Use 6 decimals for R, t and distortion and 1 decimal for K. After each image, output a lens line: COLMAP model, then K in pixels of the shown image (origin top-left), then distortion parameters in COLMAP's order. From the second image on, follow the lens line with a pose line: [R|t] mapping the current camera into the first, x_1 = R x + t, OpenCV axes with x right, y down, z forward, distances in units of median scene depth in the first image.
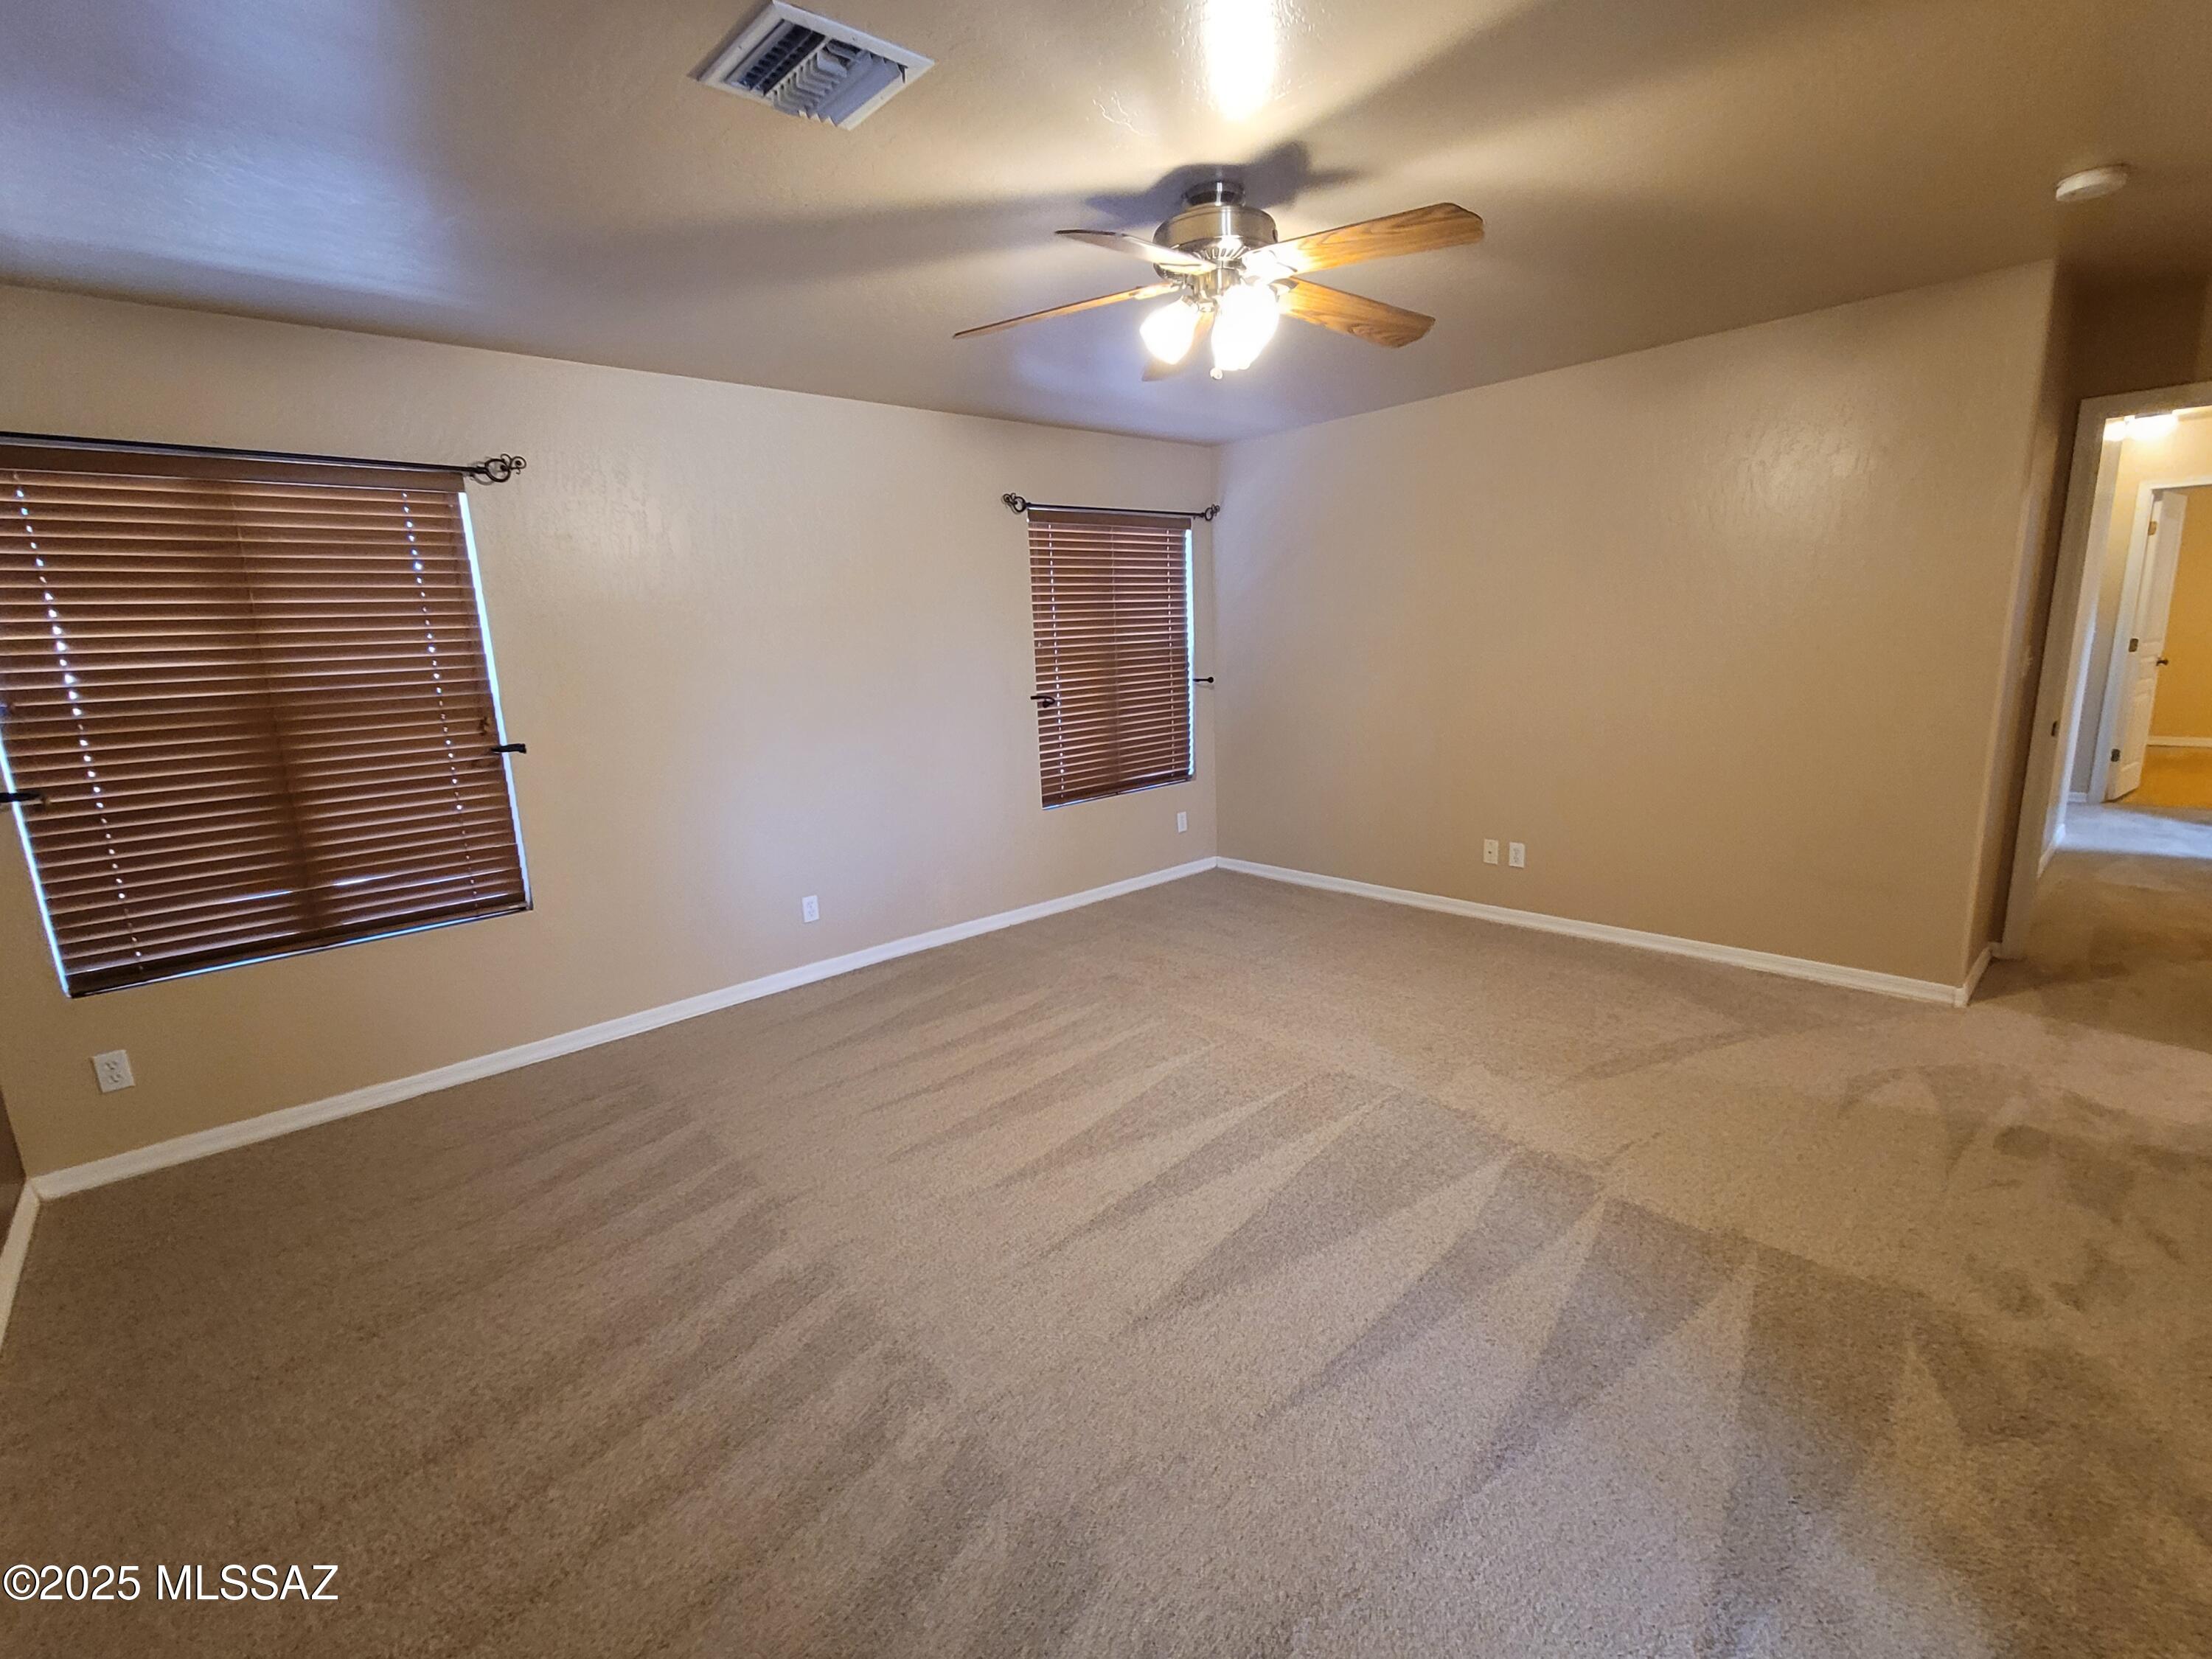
lens RADIAL K [[988.9, 0, 1094.6], [0, 988.9, 834.5], [0, 0, 1]] dist [-0.001534, -0.000137]
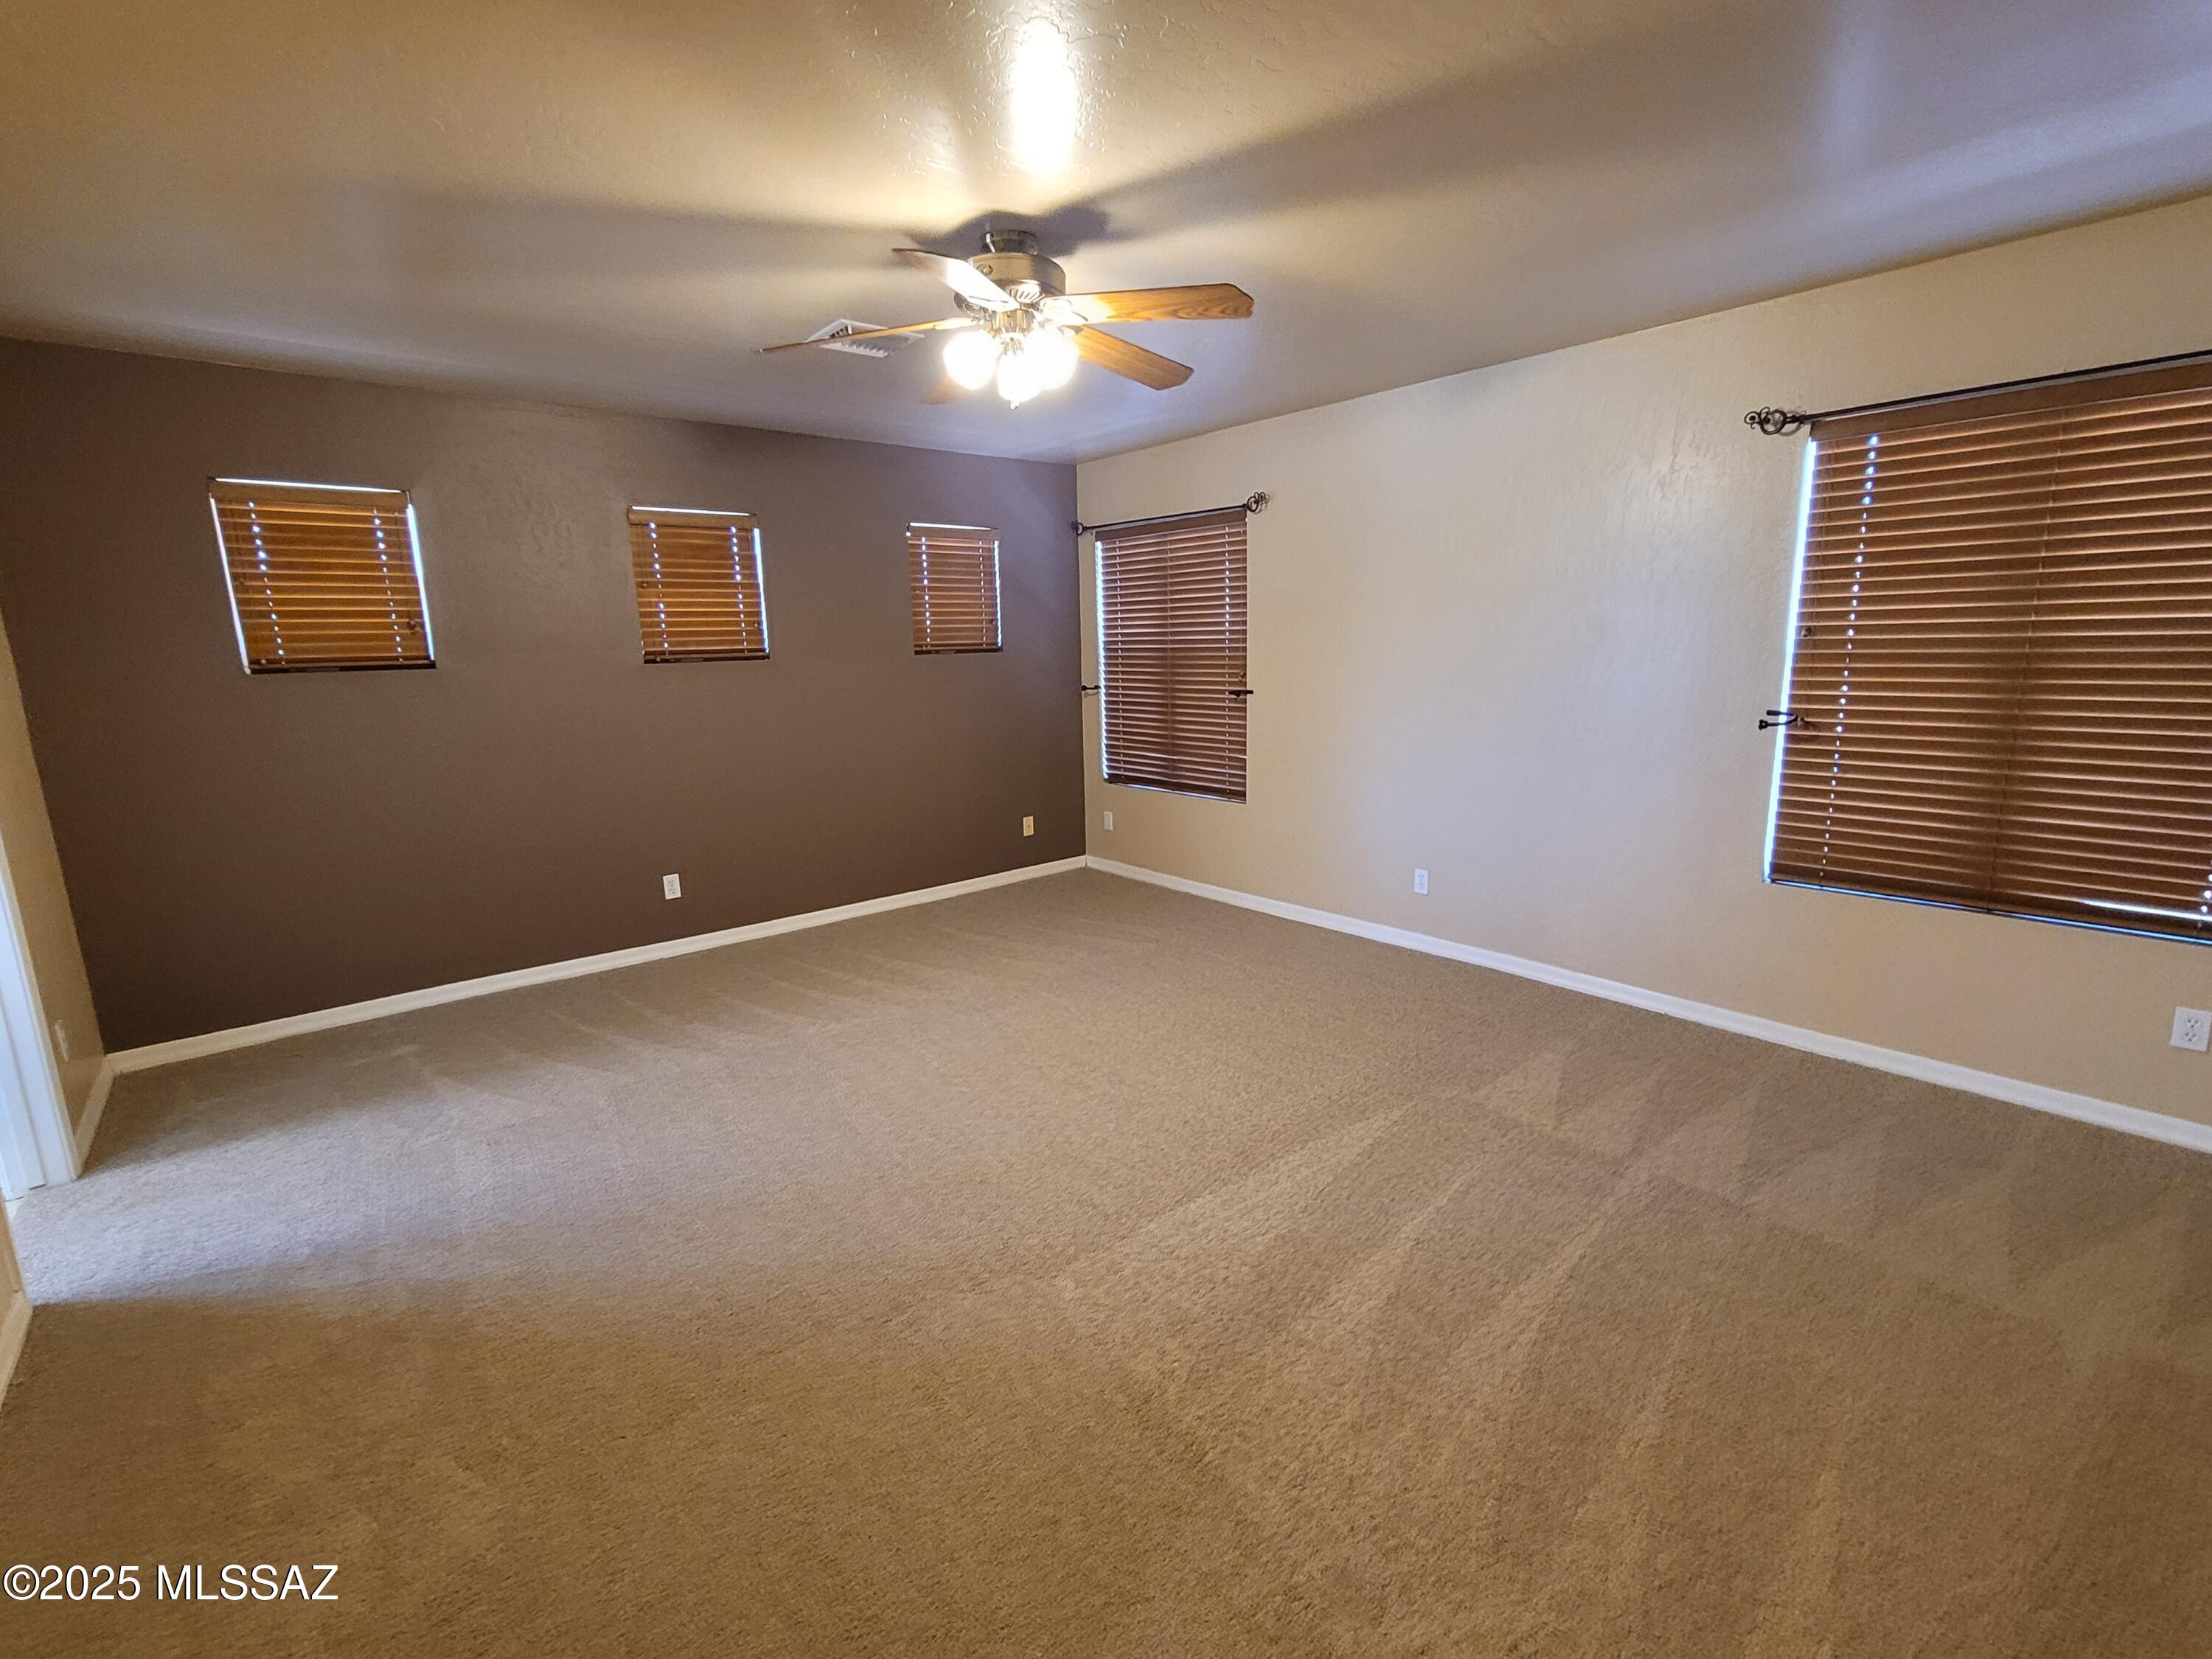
lens RADIAL K [[988.9, 0, 1094.7], [0, 988.9, 827.5], [0, 0, 1]] dist [-0.001534, -0.000137]
pose [[-0.045750, 0.232477, -0.971525, 0.890220], [-0.175122, 0.955616, 0.236917, -0.202941], [0.983483, 0.180974, -0.003008, 0.807171]]
